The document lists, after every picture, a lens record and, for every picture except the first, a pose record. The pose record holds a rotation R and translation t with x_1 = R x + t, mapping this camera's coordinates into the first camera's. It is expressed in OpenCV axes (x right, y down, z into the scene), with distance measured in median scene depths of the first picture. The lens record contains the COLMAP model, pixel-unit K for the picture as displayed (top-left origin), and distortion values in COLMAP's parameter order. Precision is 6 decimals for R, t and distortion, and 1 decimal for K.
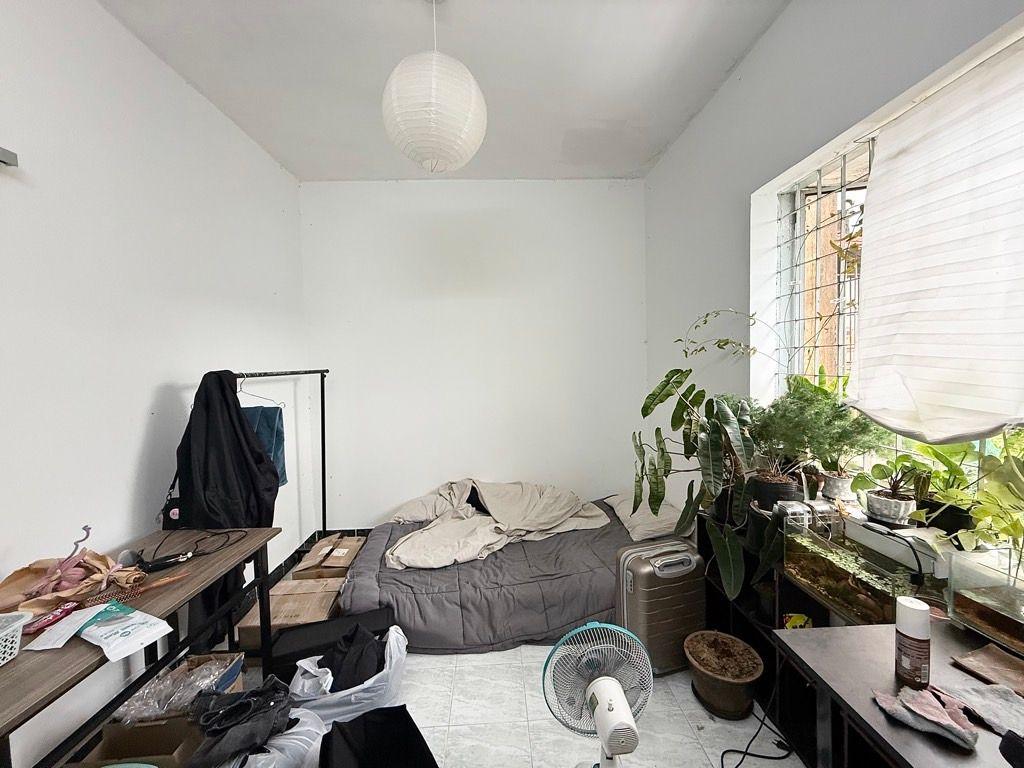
lens RADIAL K [[411.3, 0, 512.0], [0, 411.3, 384.0], [0, 0, 1]] dist [-0.001950, -0.000318]
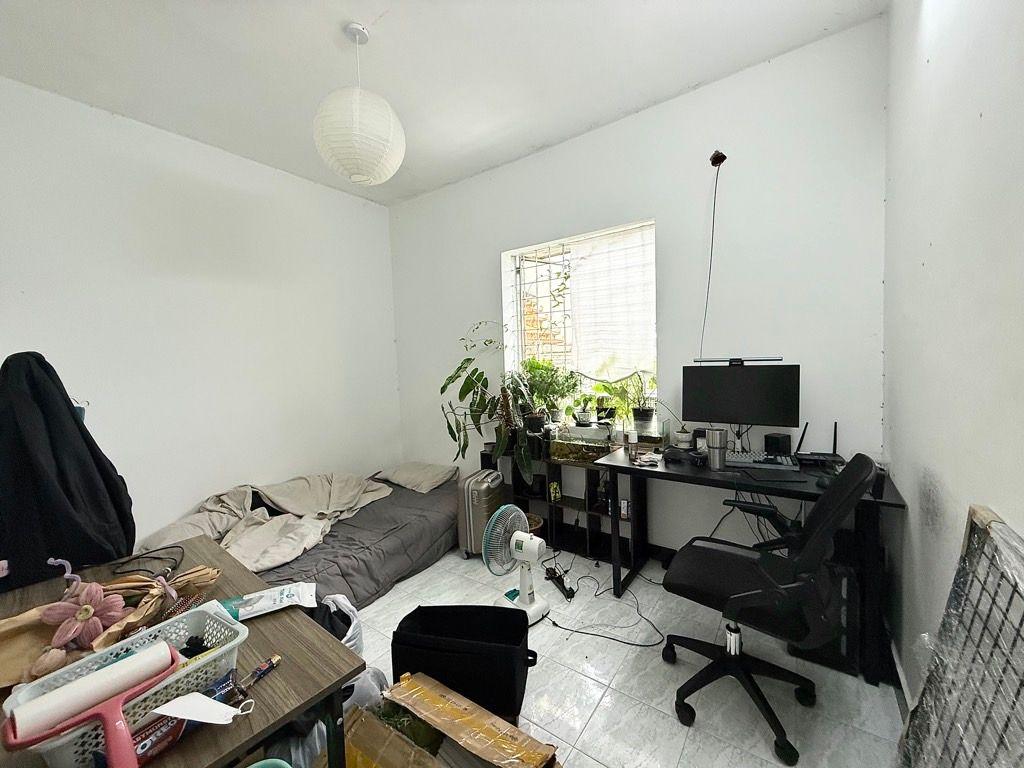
lens RADIAL K [[411.3, 0, 512.0], [0, 411.3, 384.0], [0, 0, 1]] dist [-0.001950, -0.000318]
pose [[0.617984, -0.043235, 0.785001, -0.682890], [0.057391, 0.998304, 0.009803, 0.052070], [-0.784093, 0.038994, 0.619417, -0.042483]]
